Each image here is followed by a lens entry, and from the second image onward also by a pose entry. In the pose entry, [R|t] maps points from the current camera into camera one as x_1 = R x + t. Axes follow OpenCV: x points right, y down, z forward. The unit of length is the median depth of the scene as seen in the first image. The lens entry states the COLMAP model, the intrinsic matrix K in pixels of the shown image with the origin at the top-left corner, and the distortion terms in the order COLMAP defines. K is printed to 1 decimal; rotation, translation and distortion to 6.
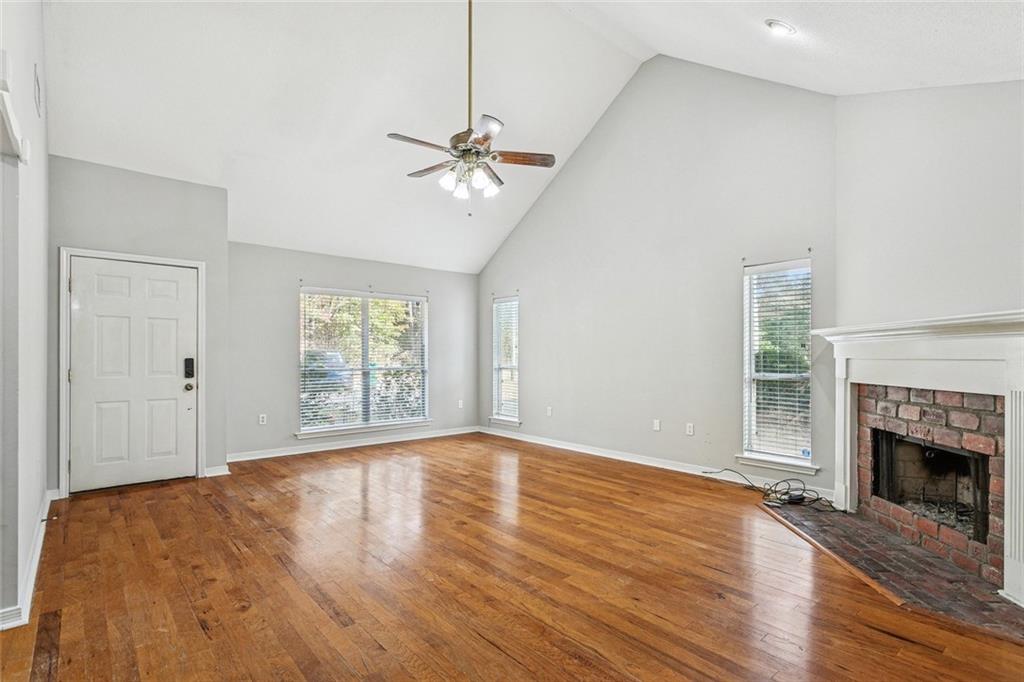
lens RADIAL K [[496.4, 0, 504.8], [0, 496.4, 347.2], [0, 0, 1]] dist [0.002534, -0.000238]
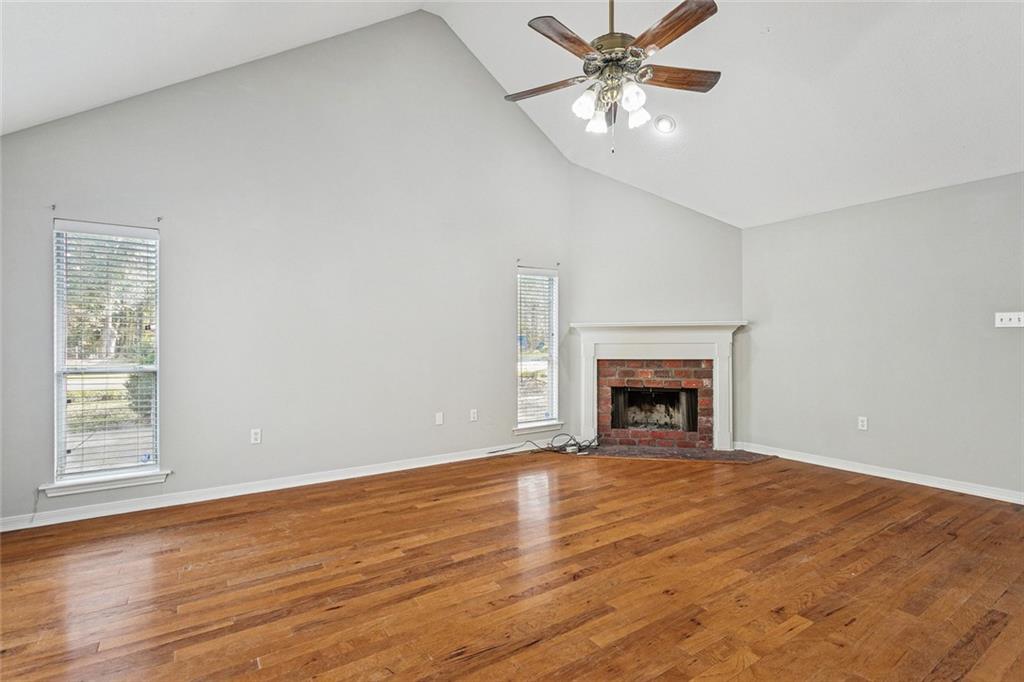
lens RADIAL K [[496.4, 0, 505.5], [0, 496.4, 341.5], [0, 0, 1]] dist [0.002534, -0.000238]
pose [[0.111953, -0.000085, 0.993714, -0.862314], [-0.010292, 0.999946, 0.001245, 0.020557], [-0.993660, -0.010366, 0.111946, 1.150595]]
